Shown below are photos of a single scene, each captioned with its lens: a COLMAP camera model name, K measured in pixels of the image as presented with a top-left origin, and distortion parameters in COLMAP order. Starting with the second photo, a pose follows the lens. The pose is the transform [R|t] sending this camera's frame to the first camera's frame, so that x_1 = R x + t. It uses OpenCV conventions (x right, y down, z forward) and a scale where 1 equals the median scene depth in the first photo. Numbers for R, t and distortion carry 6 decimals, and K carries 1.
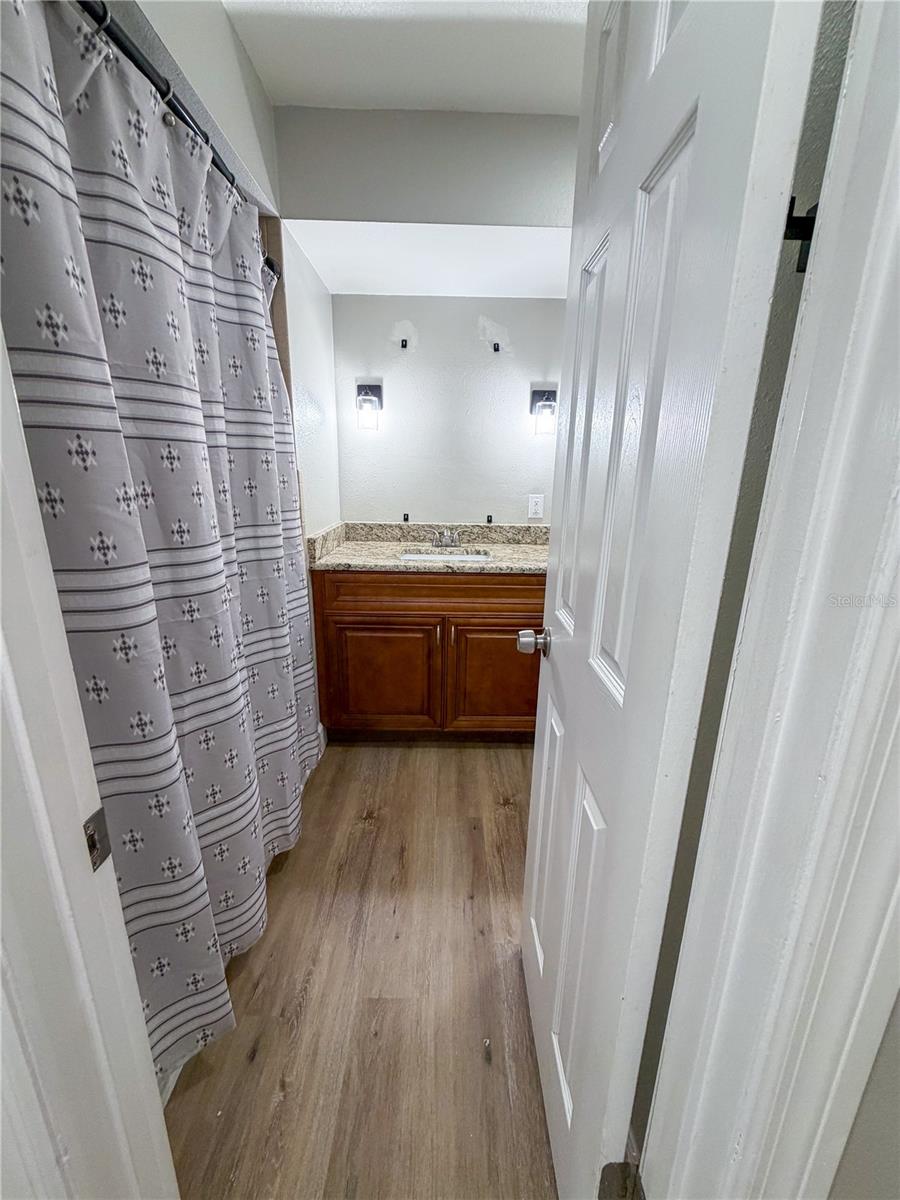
lens RADIAL K [[479.0, 0, 447.9], [0, 479.0, 594.7], [0, 0, 1]] dist [-0.000058, 0.000682]
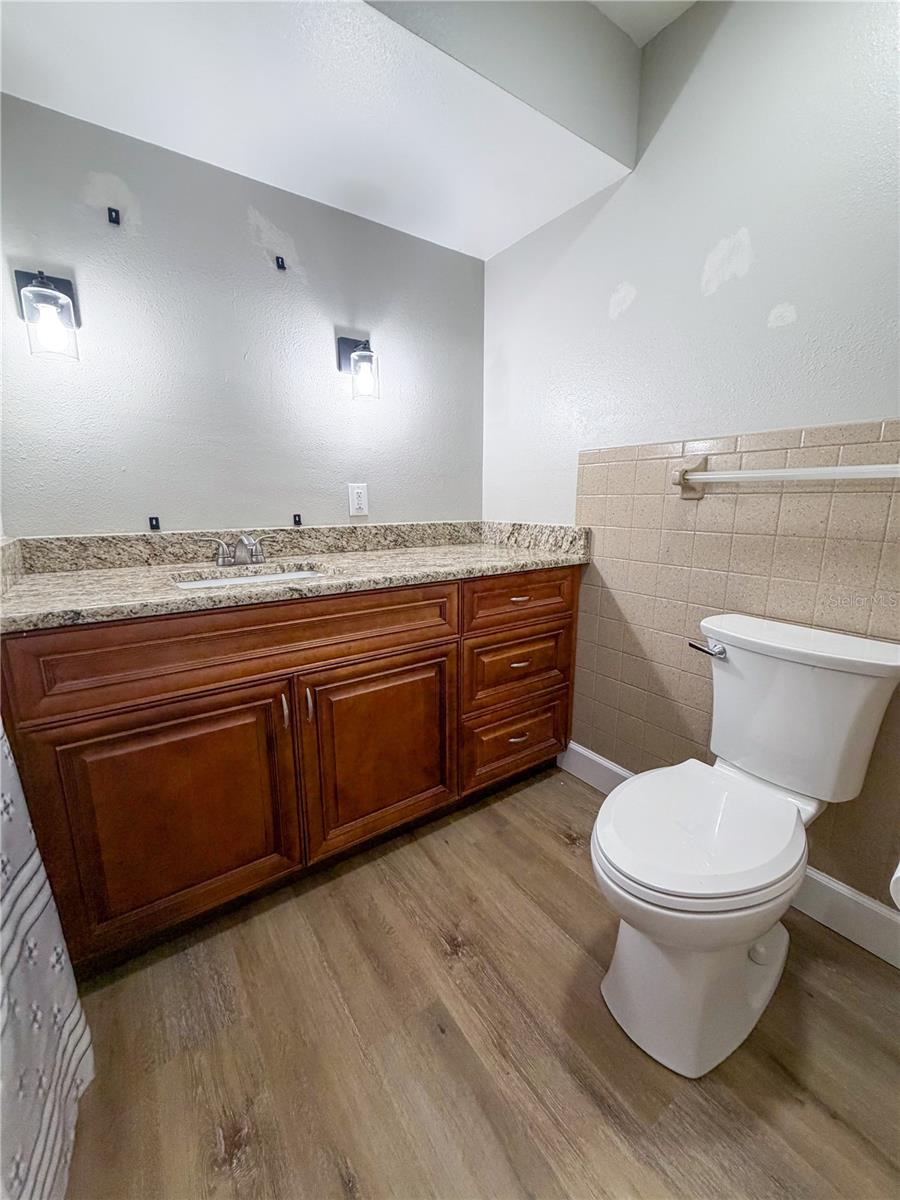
lens RADIAL K [[477.3, 0, 450.8], [0, 477.3, 597.0], [0, 0, 1]] dist [-0.001253, 0.000125]
pose [[0.824362, -0.134215, 0.549921, -0.134354], [0.159273, 0.987232, 0.002187, -0.017227], [-0.543194, 0.085785, 0.835214, 0.354844]]
